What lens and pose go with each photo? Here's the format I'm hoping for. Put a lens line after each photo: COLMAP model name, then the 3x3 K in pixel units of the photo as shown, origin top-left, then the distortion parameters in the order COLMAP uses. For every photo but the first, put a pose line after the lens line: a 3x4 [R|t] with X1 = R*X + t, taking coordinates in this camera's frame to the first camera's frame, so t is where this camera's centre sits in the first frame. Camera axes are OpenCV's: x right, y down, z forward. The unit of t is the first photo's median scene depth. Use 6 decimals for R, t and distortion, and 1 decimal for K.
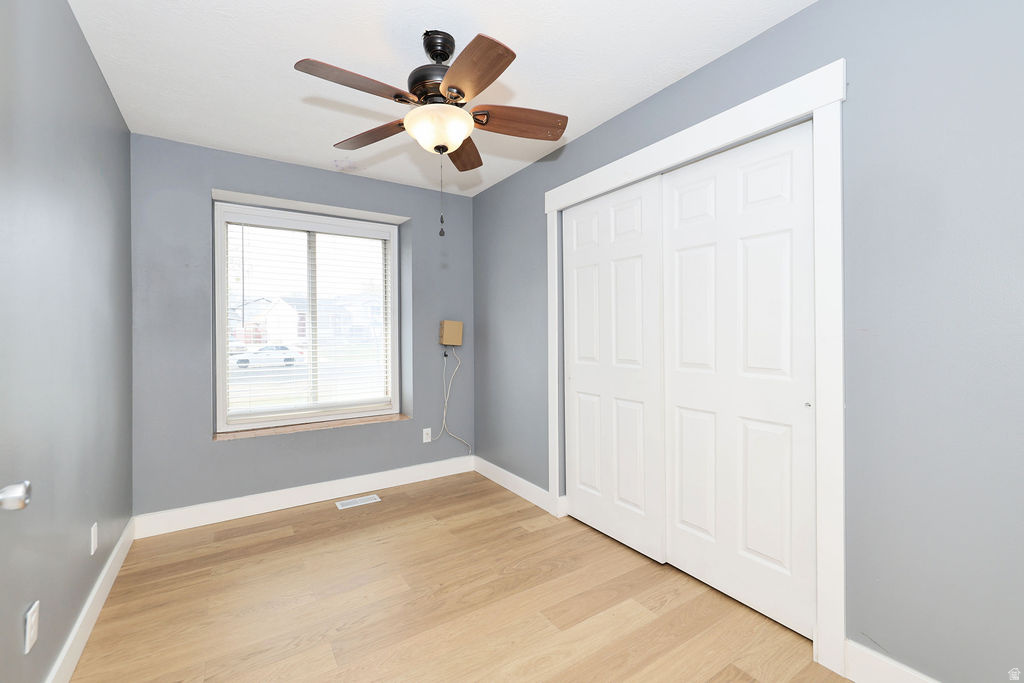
lens RADIAL K [[436.9, 0, 514.9], [0, 436.9, 334.0], [0, 0, 1]] dist [-0.000253, -0.000108]
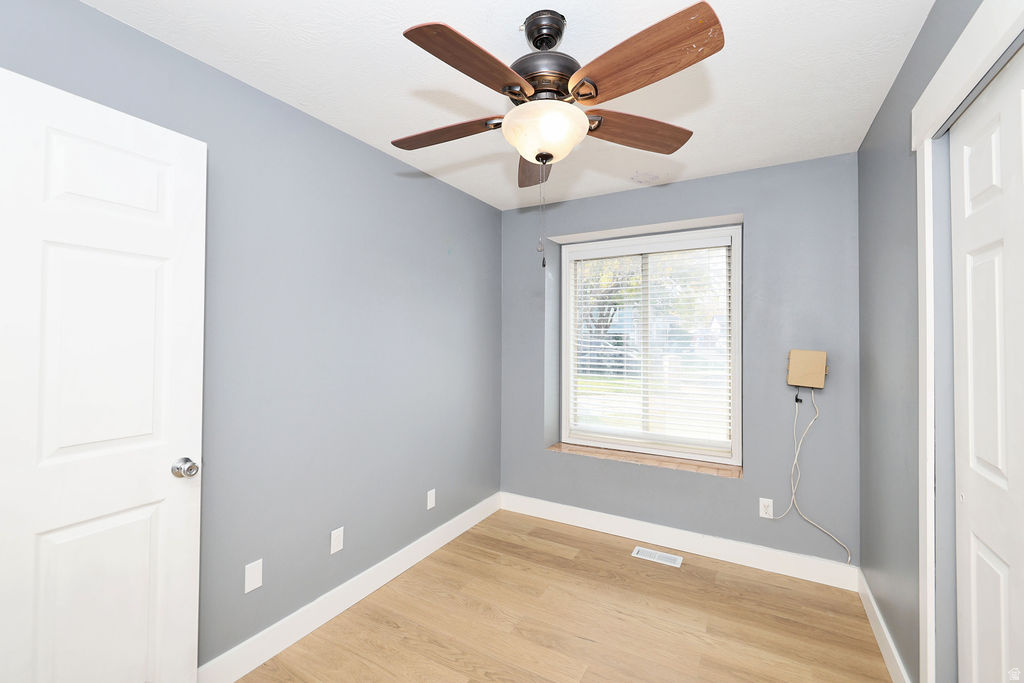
lens RADIAL K [[430.6, 0, 505.7], [0, 430.6, 340.9], [0, 0, 1]] dist [0.000614, 0.000139]
pose [[0.443655, 0.007067, -0.896170, 0.288233], [-0.012646, 0.999919, 0.001625, -0.046943], [0.896108, 0.010612, 0.443709, 0.357026]]
